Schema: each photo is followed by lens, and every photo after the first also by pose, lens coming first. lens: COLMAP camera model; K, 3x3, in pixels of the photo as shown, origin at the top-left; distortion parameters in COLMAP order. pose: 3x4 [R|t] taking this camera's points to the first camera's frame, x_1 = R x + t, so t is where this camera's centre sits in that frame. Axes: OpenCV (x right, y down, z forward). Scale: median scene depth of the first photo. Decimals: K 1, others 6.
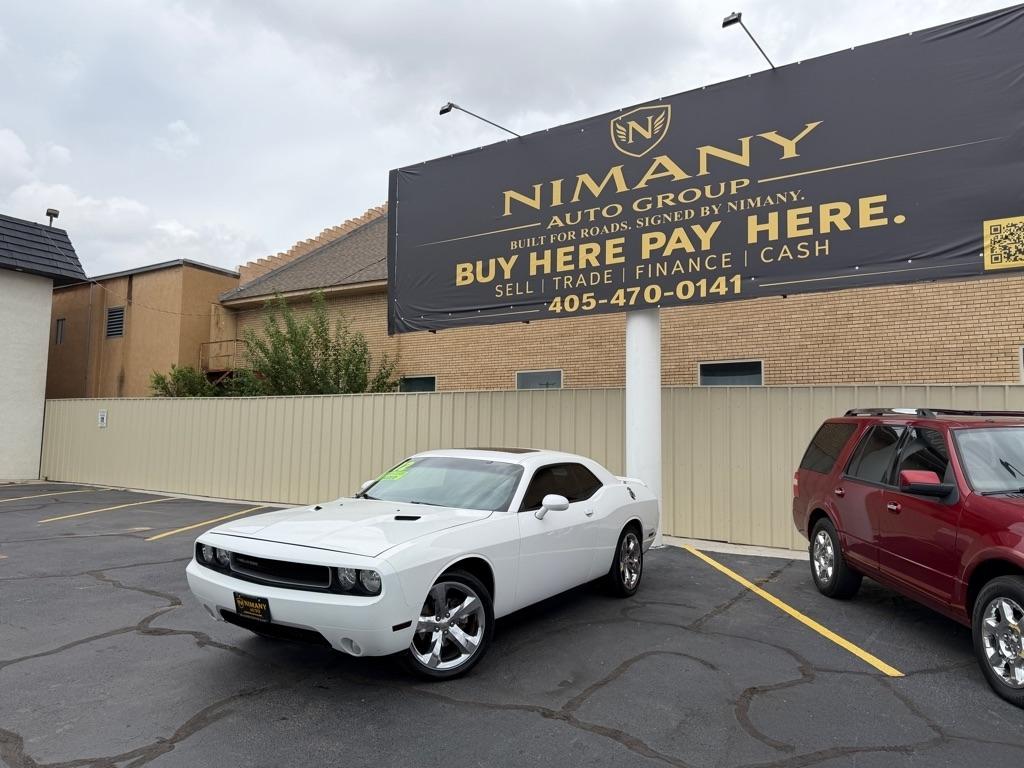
lens RADIAL K [[705.1, 0, 520.9], [0, 705.1, 383.2], [0, 0, 1]] dist [0.053083, -0.065470]
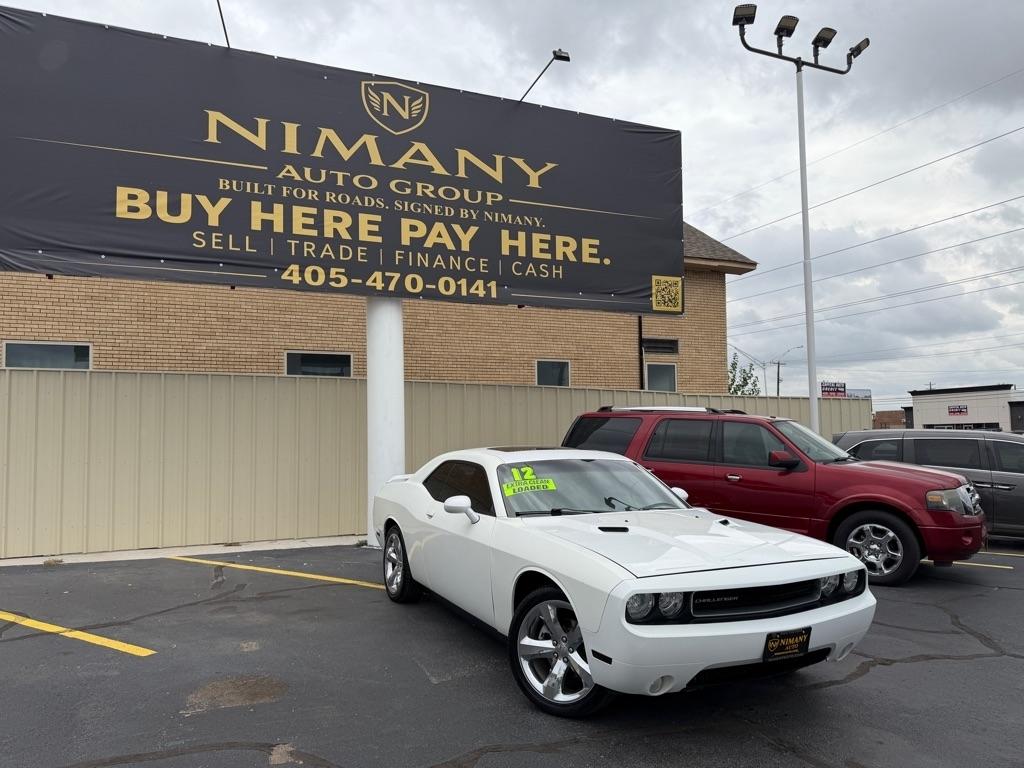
lens RADIAL K [[705.1, 0, 512.0], [0, 705.1, 385.2], [0, 0, 1]] dist [0.053083, -0.065470]
pose [[0.553630, 0.035047, 0.832025, -0.626857], [-0.049533, 0.998731, -0.009109, 0.017271], [-0.831289, -0.036170, 0.554663, 0.406561]]
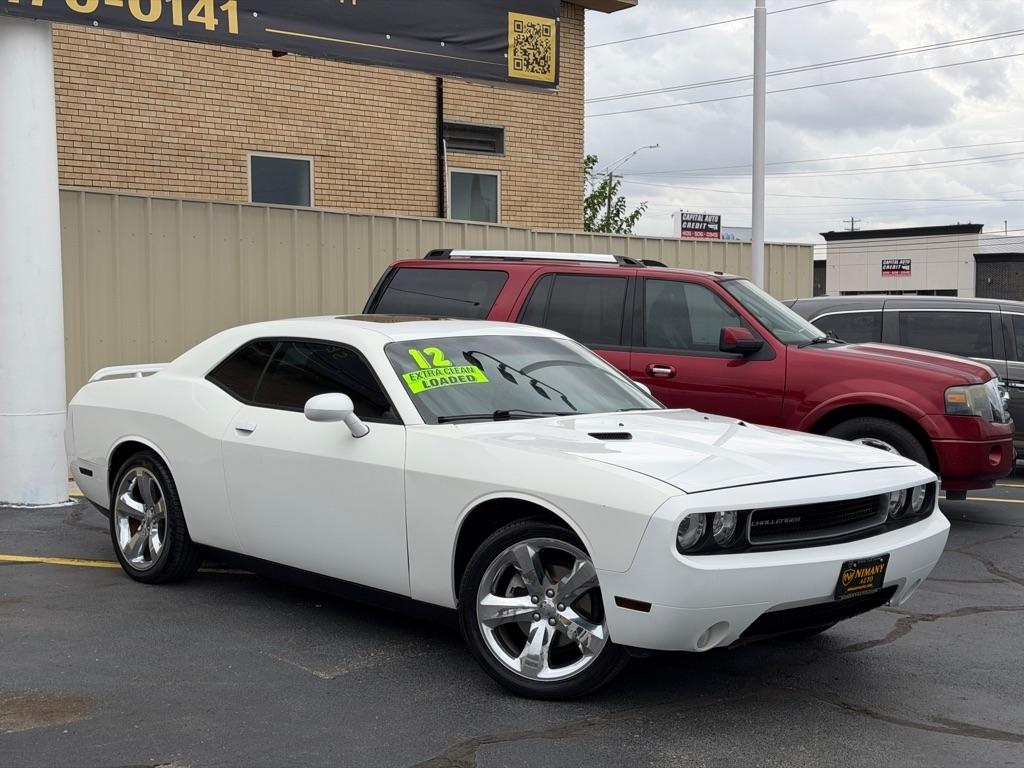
lens RADIAL K [[1401.7, 0, 513.6], [0, 1401.7, 392.0], [0, 0, 1]] dist [0.119263, 0.000000]
pose [[0.283123, -0.077951, 0.955910, -0.811661], [-0.076780, 0.991650, 0.103606, 0.025187], [-0.956005, -0.102728, 0.274774, 0.482815]]
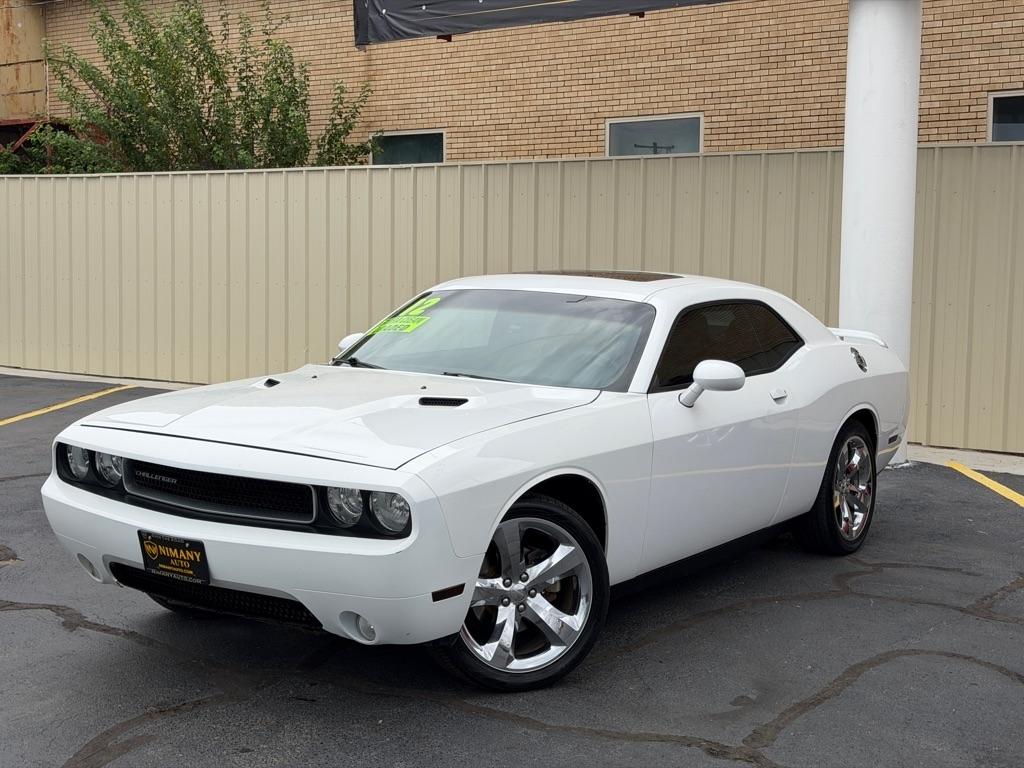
lens RADIAL K [[1401.7, 0, 507.9], [0, 1401.7, 393.9], [0, 0, 1]] dist [0.119263, 0.000000]
pose [[0.997969, 0.001696, -0.063672, -0.025784], [0.009342, 0.984937, 0.172659, 0.002579], [0.063005, -0.172904, 0.982921, -0.015495]]
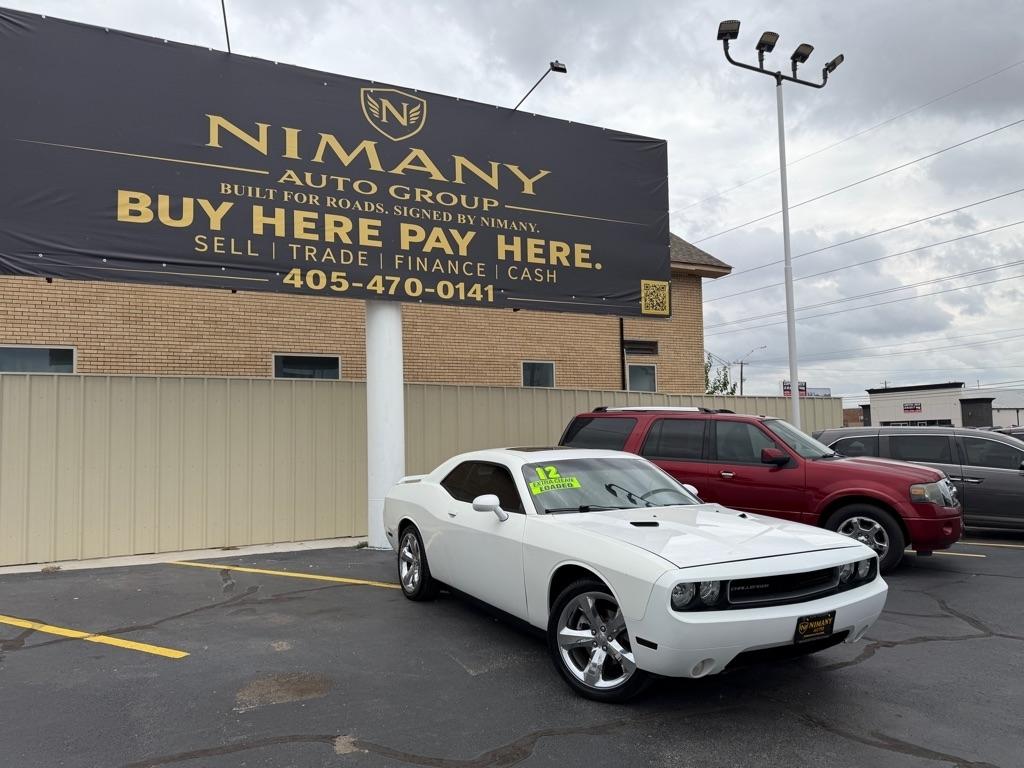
lens RADIAL K [[705.1, 0, 519.6], [0, 705.1, 380.8], [0, 0, 1]] dist [0.053083, -0.065470]
pose [[0.505598, 0.037884, 0.861937, -0.674878], [-0.043214, 0.998894, -0.018555, 0.017609], [-0.861686, -0.027867, 0.506676, 0.435524]]
